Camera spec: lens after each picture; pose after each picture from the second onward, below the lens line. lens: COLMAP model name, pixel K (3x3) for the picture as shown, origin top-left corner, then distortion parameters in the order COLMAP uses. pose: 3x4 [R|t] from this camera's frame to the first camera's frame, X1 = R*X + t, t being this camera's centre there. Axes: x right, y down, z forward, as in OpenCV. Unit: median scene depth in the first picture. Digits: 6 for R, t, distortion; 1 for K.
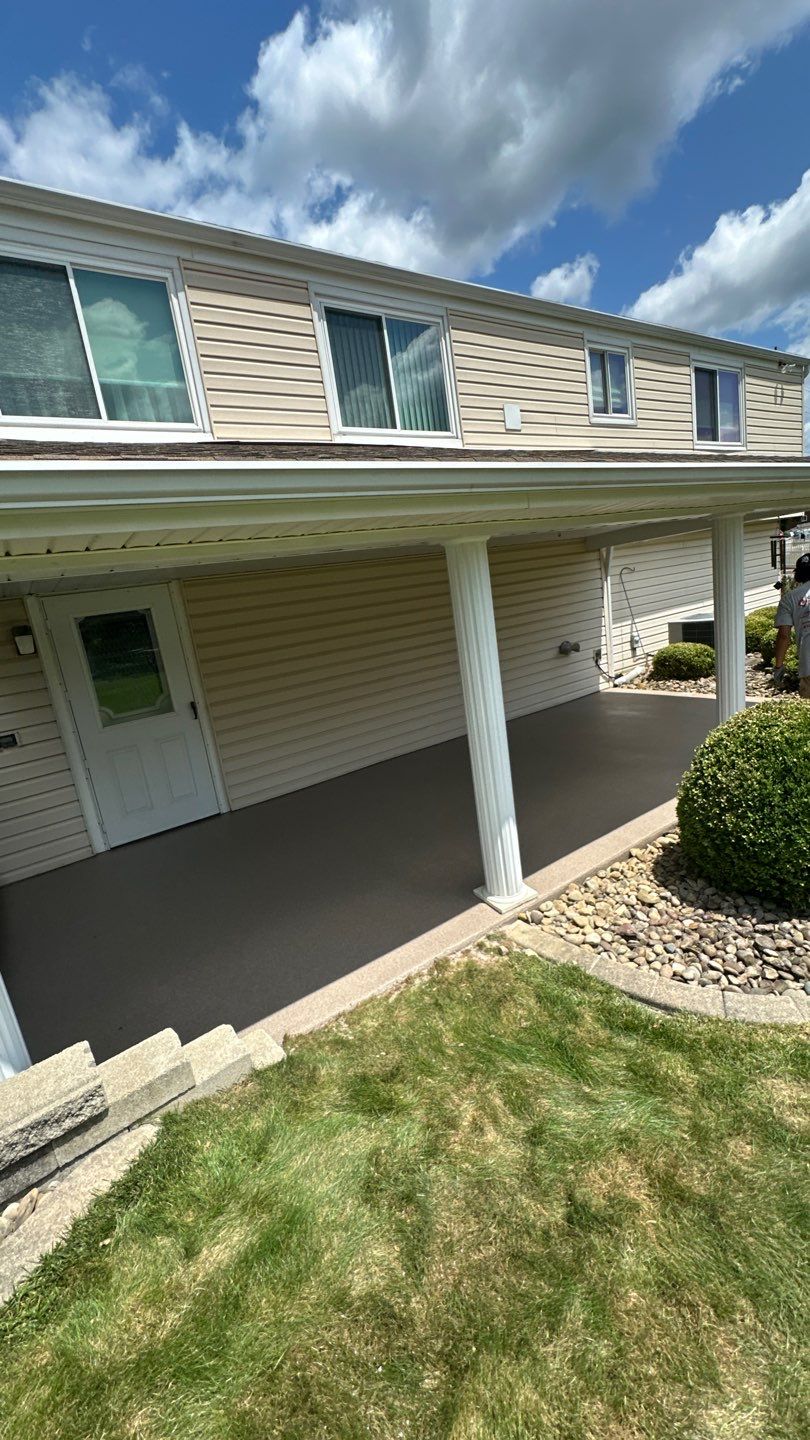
lens RADIAL K [[568.2, 0, 406.7], [0, 568.2, 715.1], [0, 0, 1]] dist [-0.001239, 0.000794]
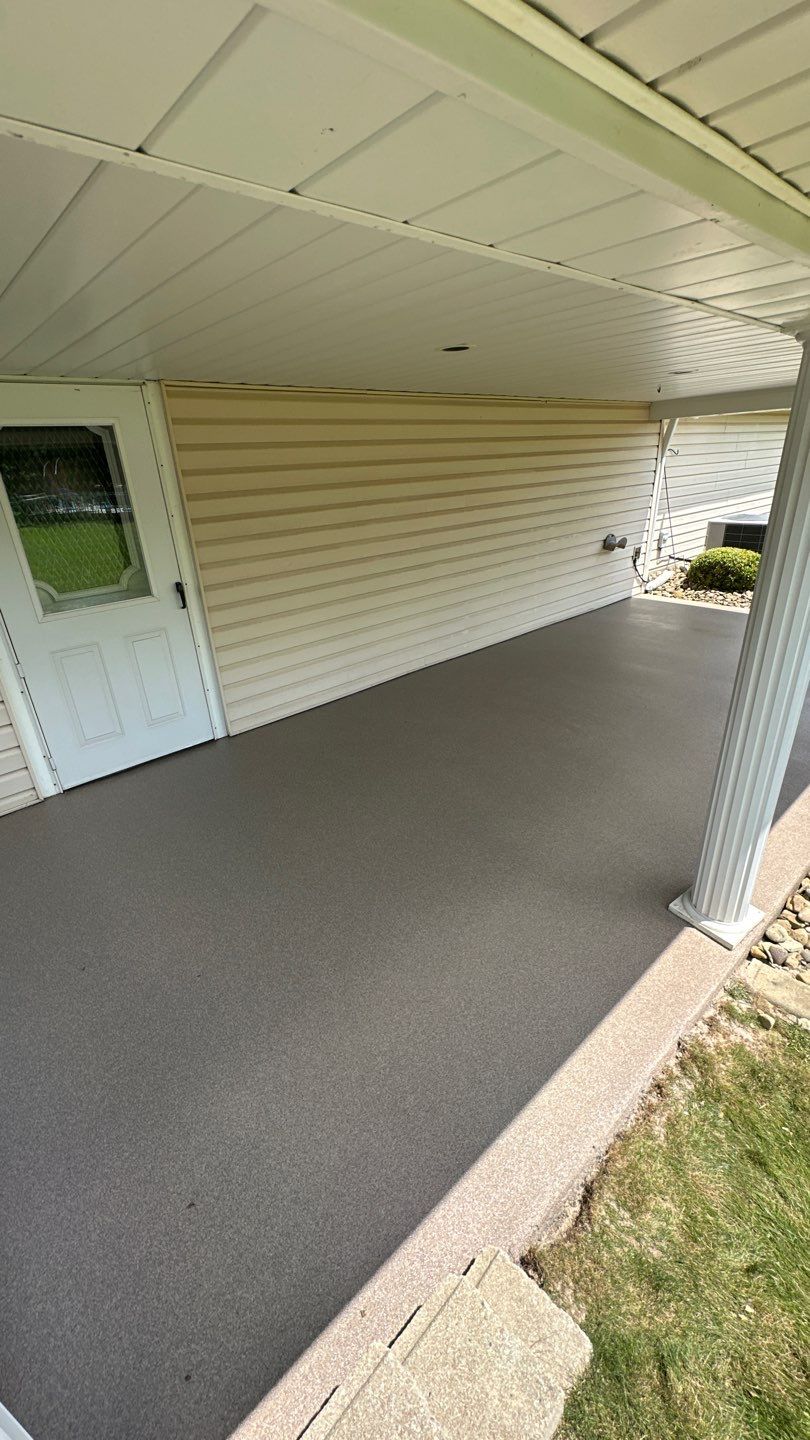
lens RADIAL K [[568.2, 0, 406.3], [0, 568.2, 715.7], [0, 0, 1]] dist [-0.001239, 0.000794]
pose [[0.987667, 0.040605, 0.151209, -0.169900], [-0.070834, 0.977178, 0.200263, -0.019144], [-0.139627, -0.208504, 0.968003, 0.225228]]
